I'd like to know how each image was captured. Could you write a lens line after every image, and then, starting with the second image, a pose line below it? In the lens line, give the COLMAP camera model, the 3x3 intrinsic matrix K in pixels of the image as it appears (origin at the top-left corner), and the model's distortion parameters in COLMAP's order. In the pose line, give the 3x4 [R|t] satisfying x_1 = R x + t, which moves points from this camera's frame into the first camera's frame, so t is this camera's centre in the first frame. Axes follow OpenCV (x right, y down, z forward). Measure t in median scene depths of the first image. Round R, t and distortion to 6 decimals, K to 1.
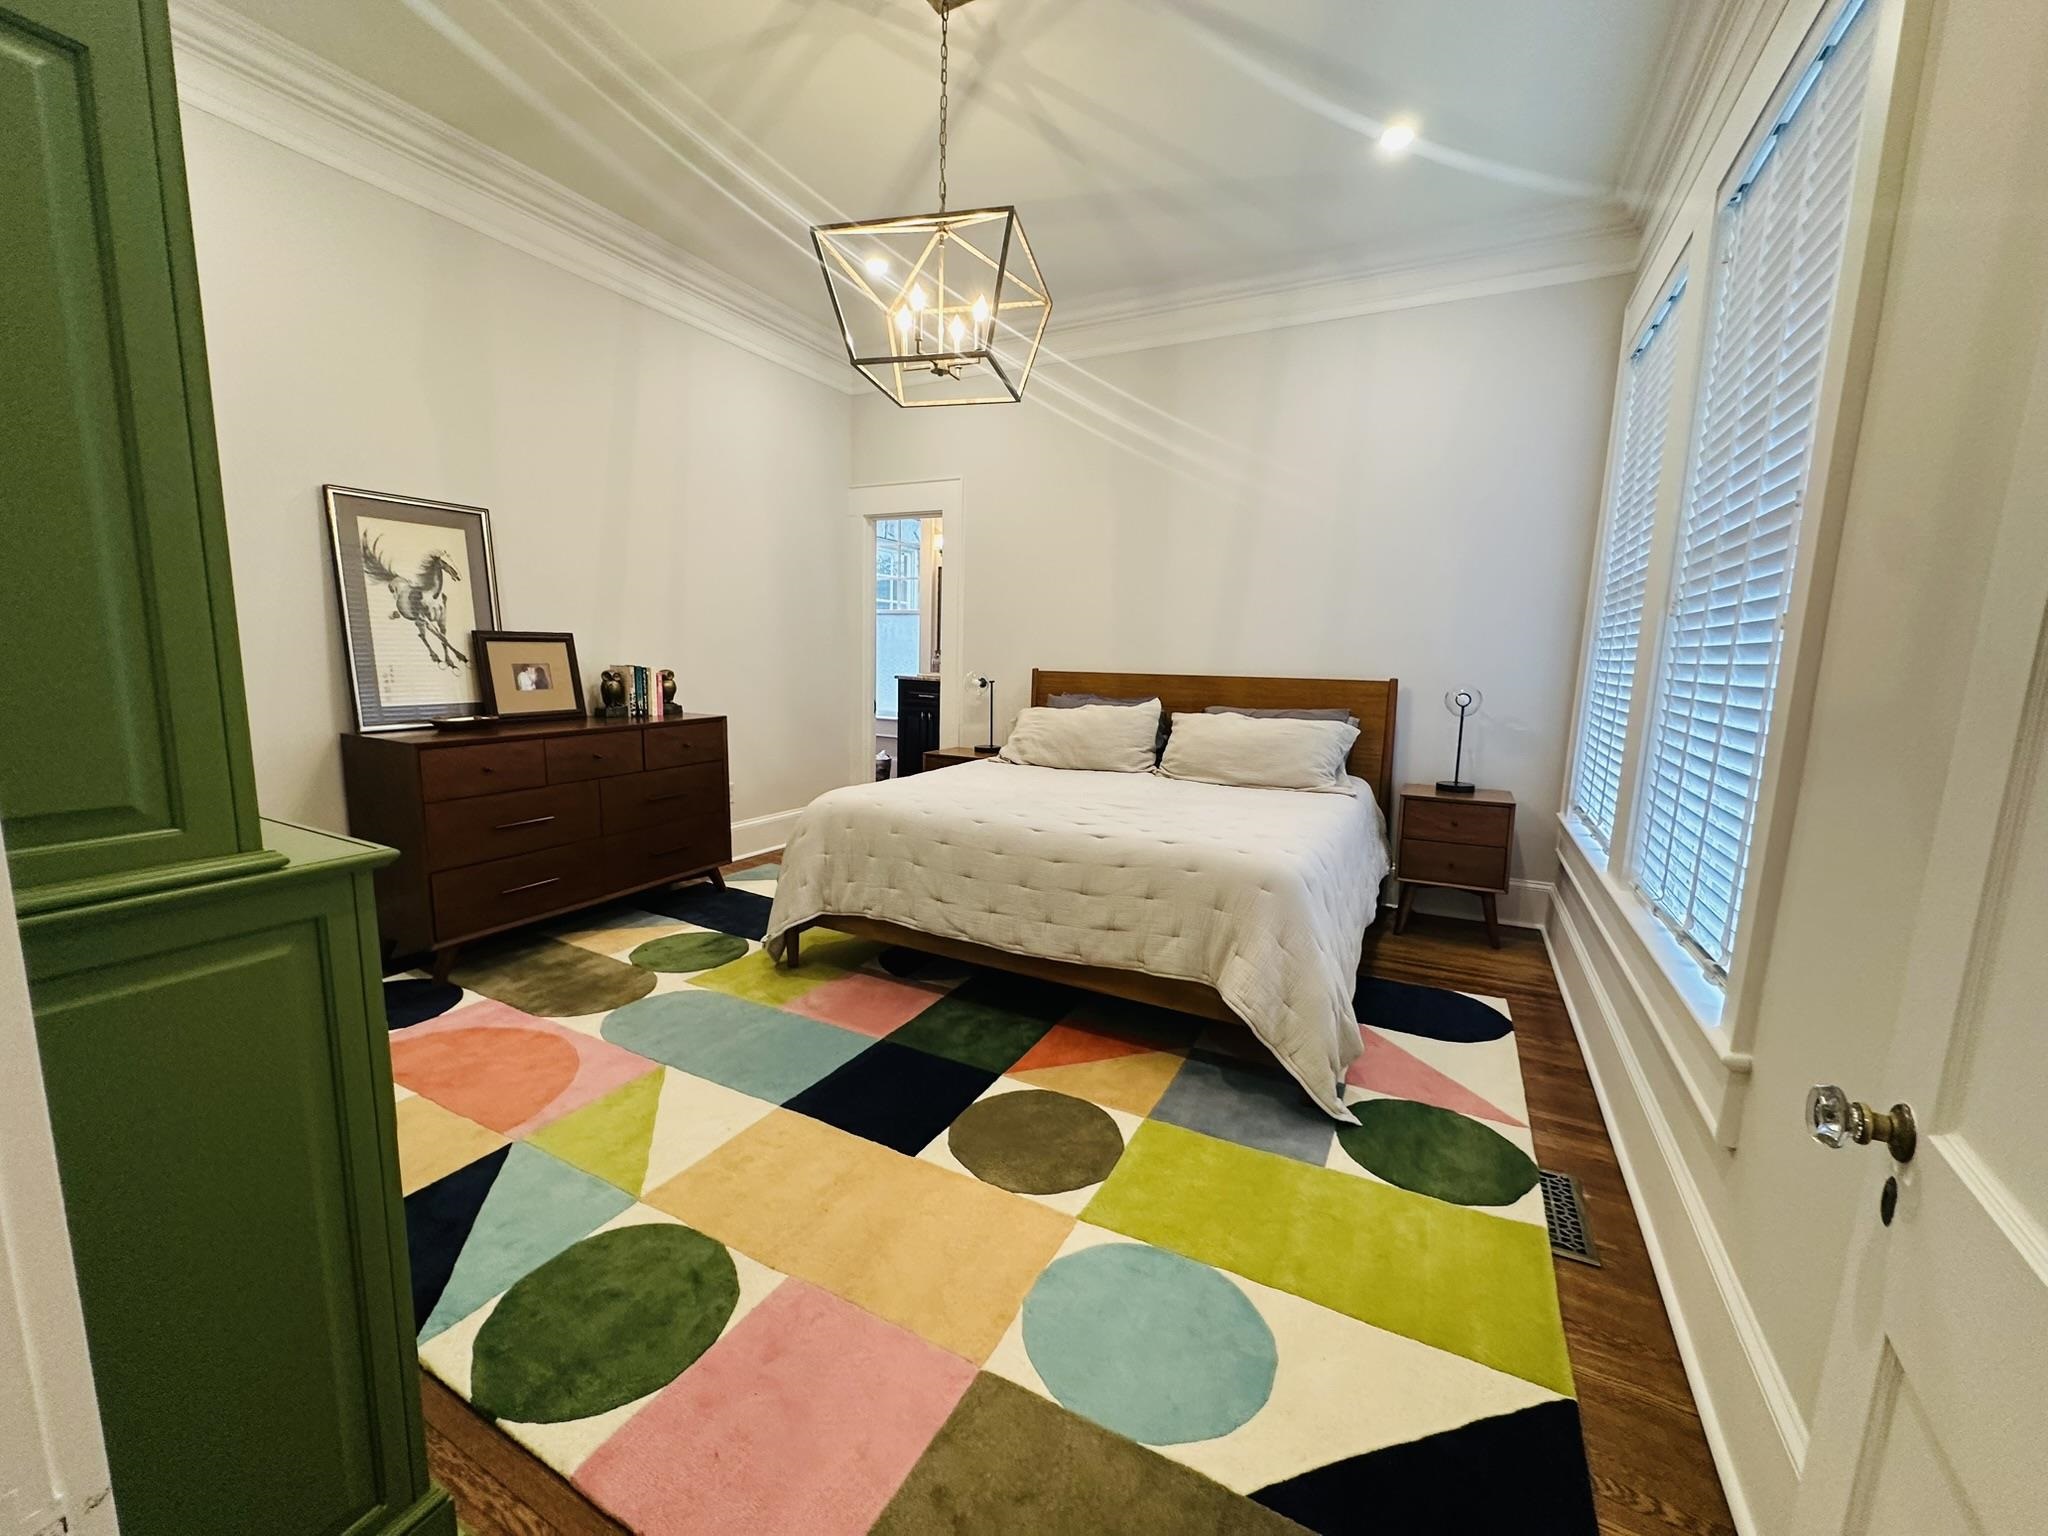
lens RADIAL K [[814.8, 0, 1020.0], [0, 814.8, 768.3], [0, 0, 1]] dist [-0.004534, 0.000806]
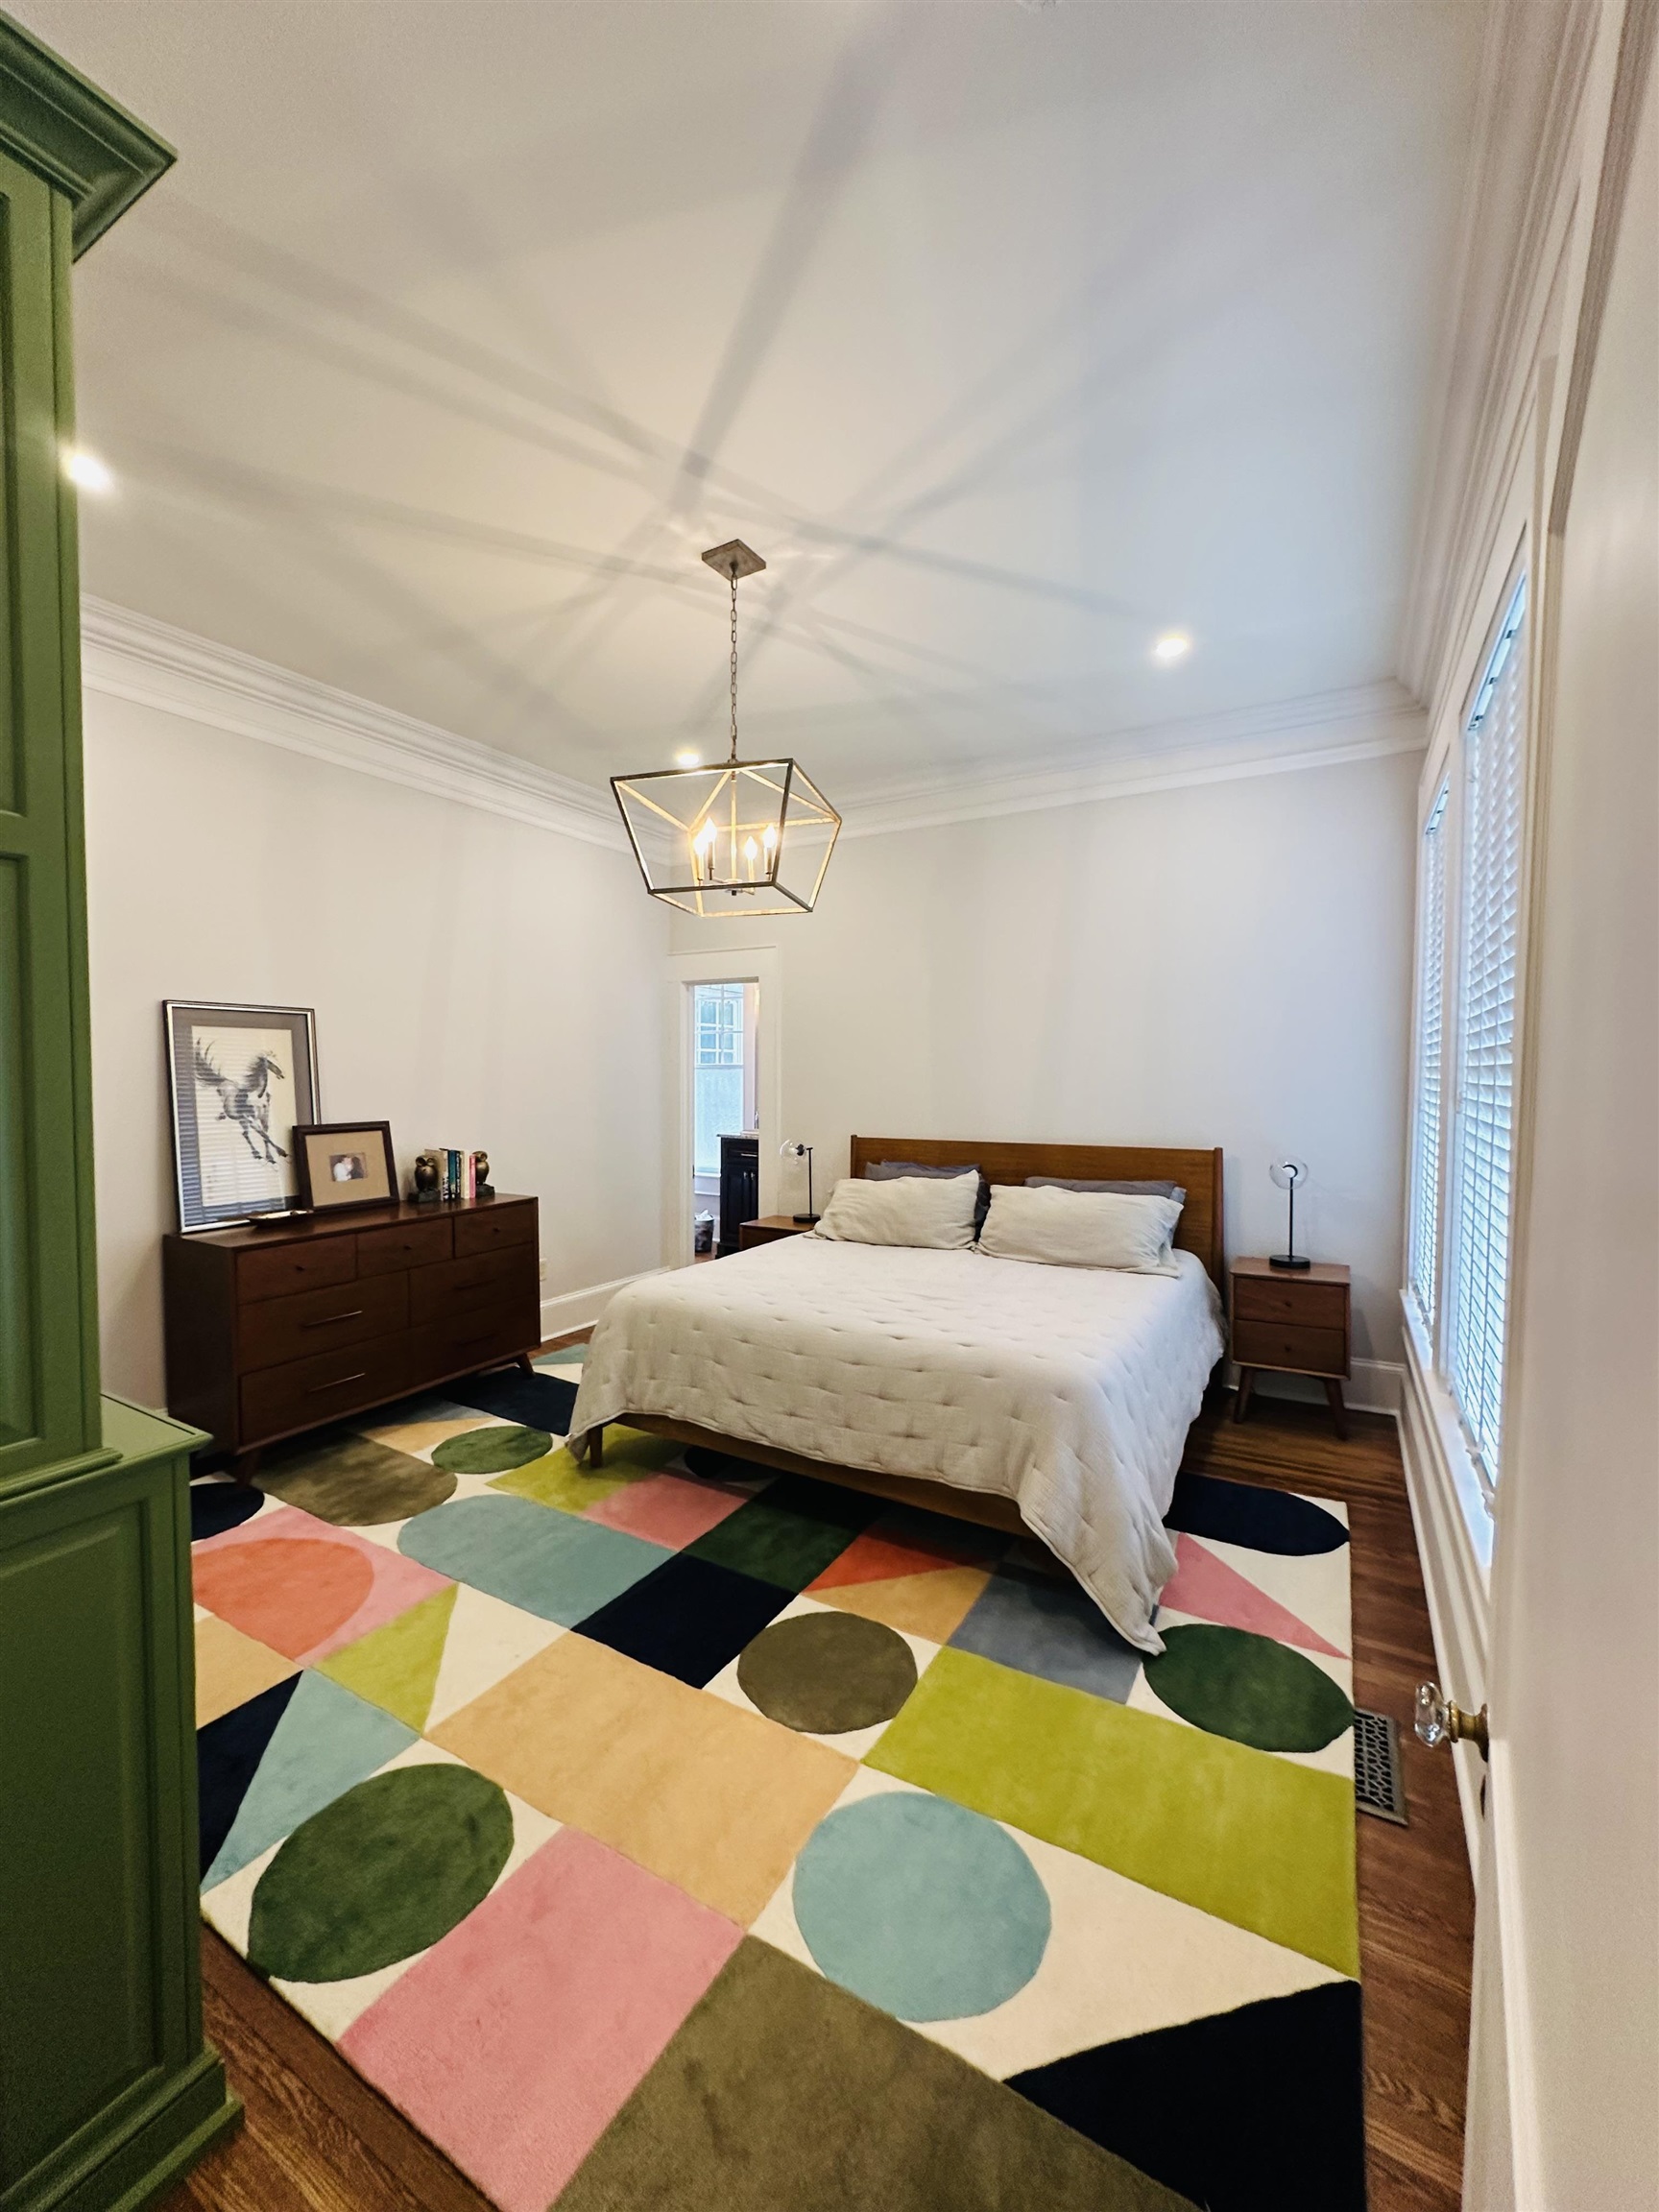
lens RADIAL K [[880.1, 0, 827.9], [0, 880.1, 1102.5], [0, 0, 1]] dist [-0.004534, 0.000806]
pose [[0.998772, -0.021265, -0.044743, 0.064379], [0.016135, 0.993572, -0.112044, -0.078226], [0.046838, 0.111185, 0.992695, -0.091450]]
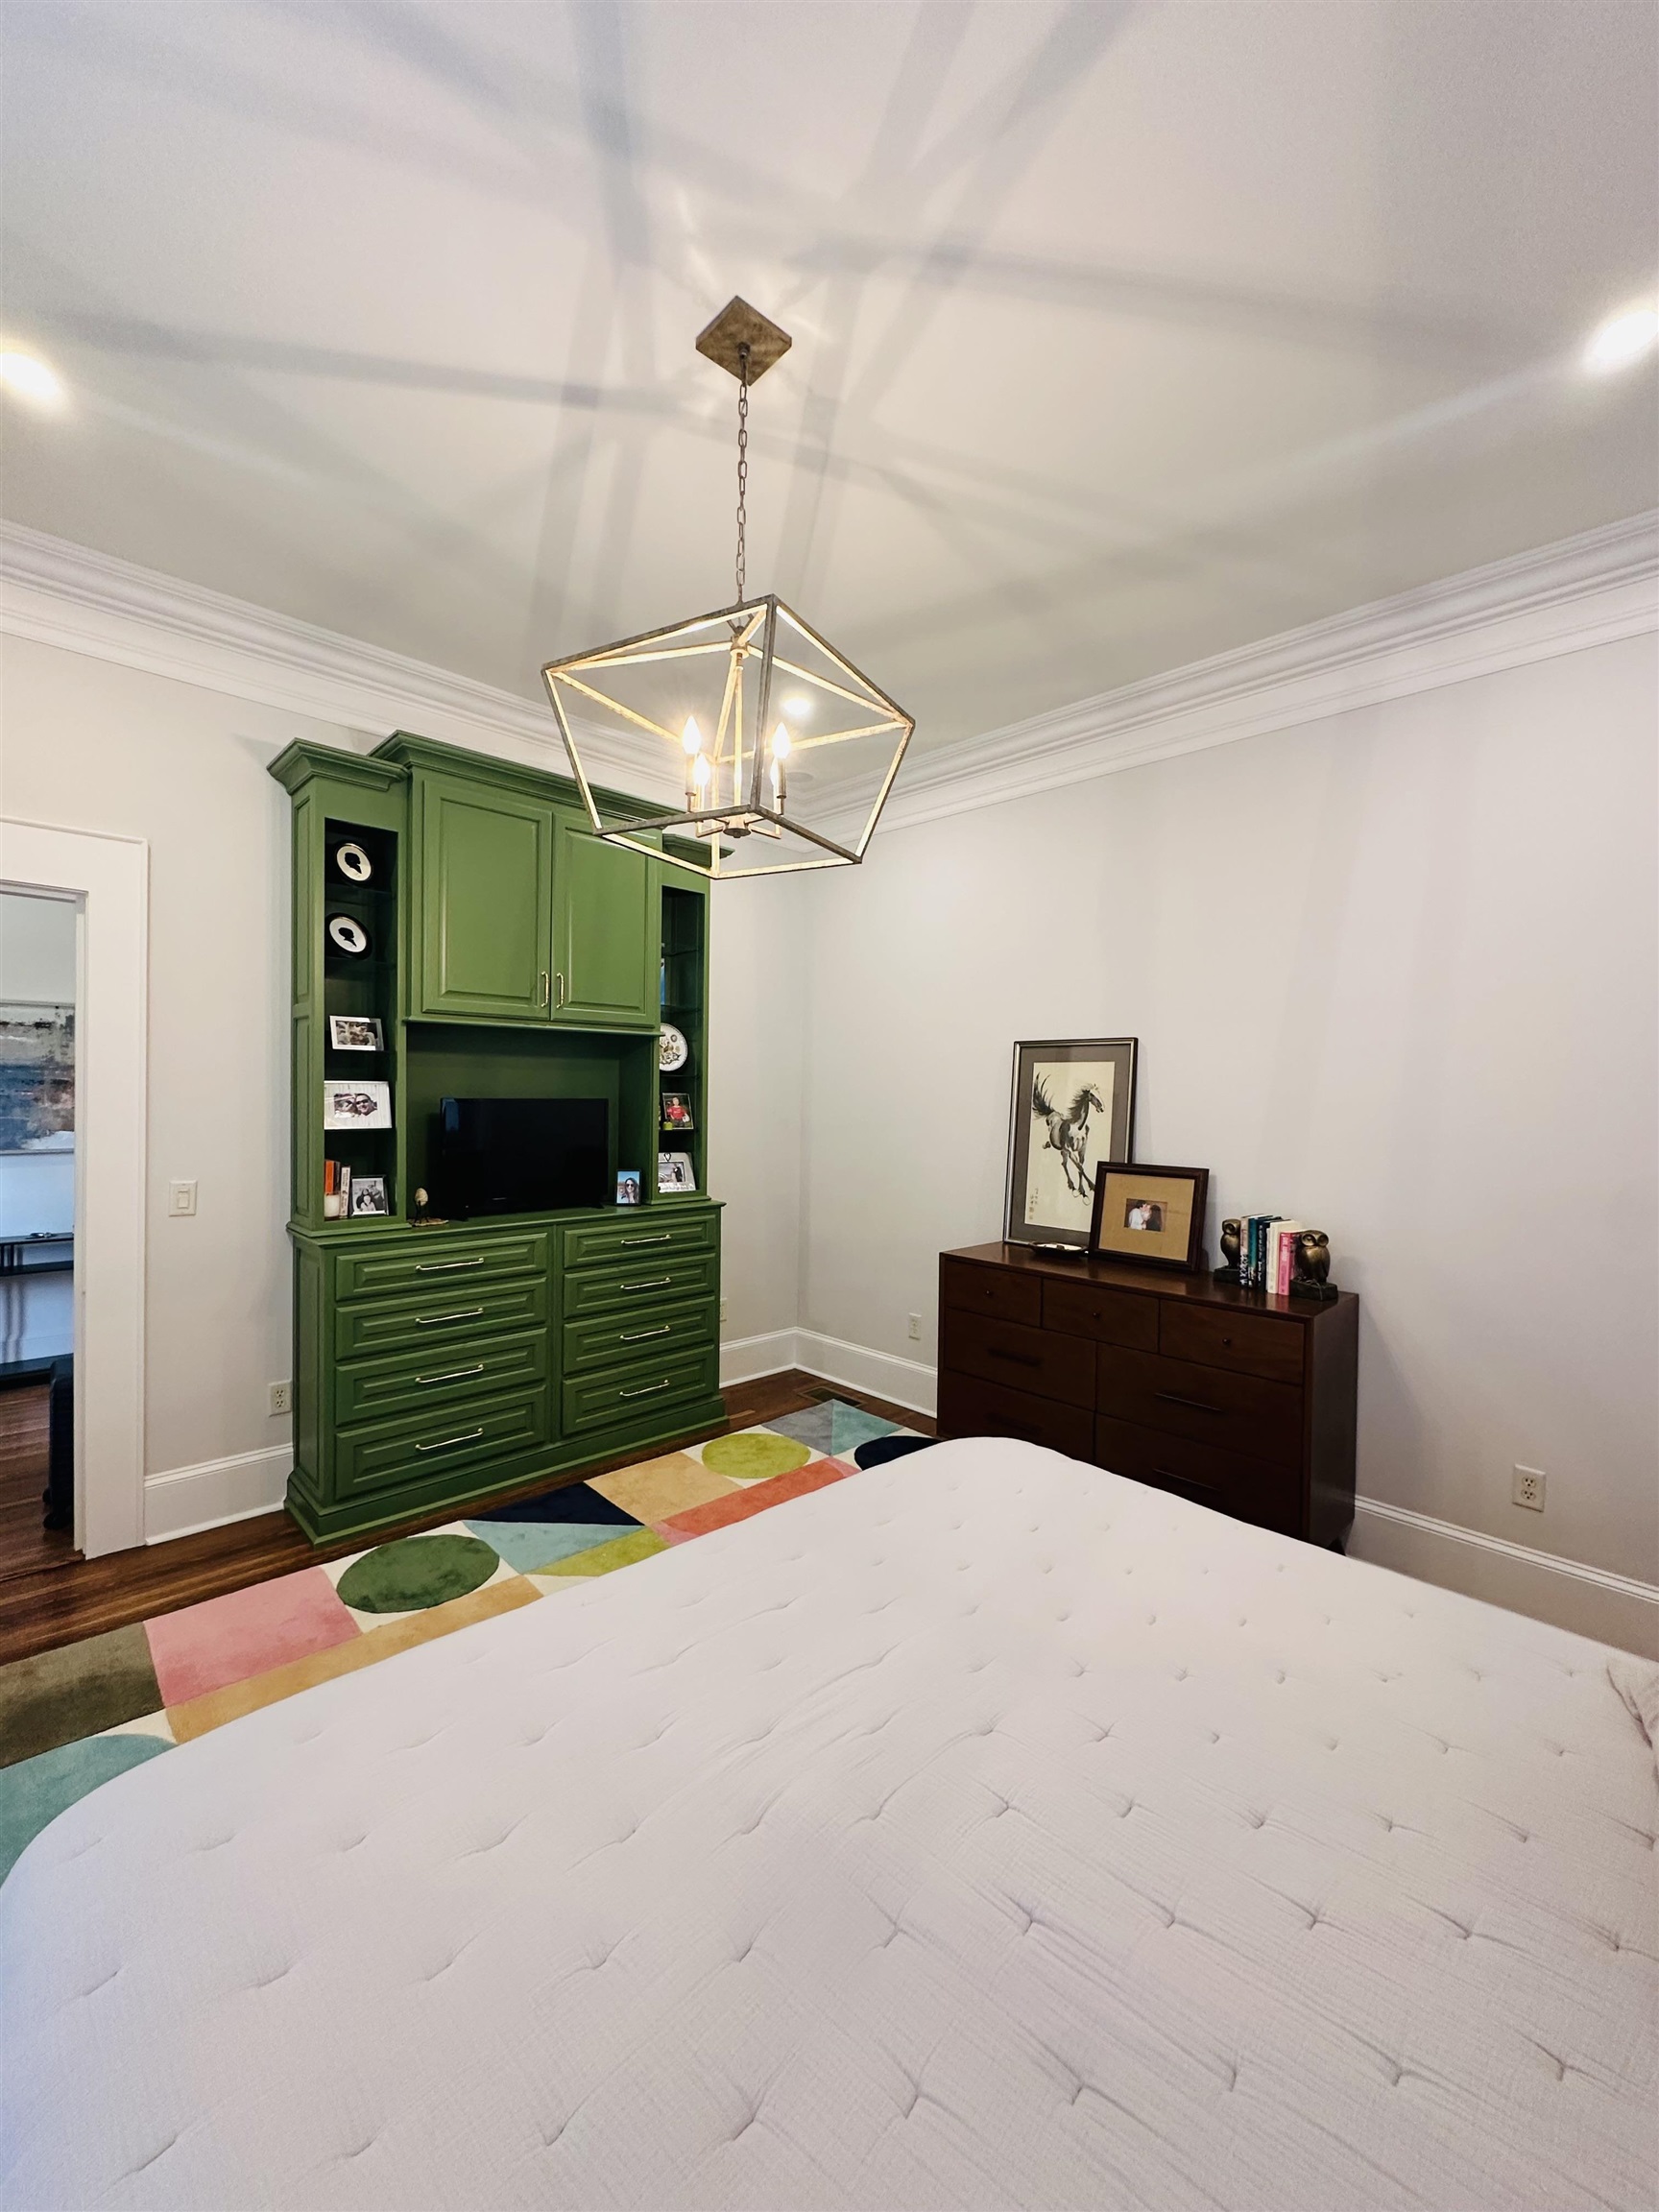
lens RADIAL K [[880.1, 0, 827.9], [0, 880.1, 1102.5], [0, 0, 1]] dist [-0.004534, 0.000806]
pose [[-0.314189, -0.022780, -0.949087, 0.549029], [-0.167725, 0.985318, 0.031875, -0.268143], [0.934427, 0.169200, -0.313397, 1.244796]]
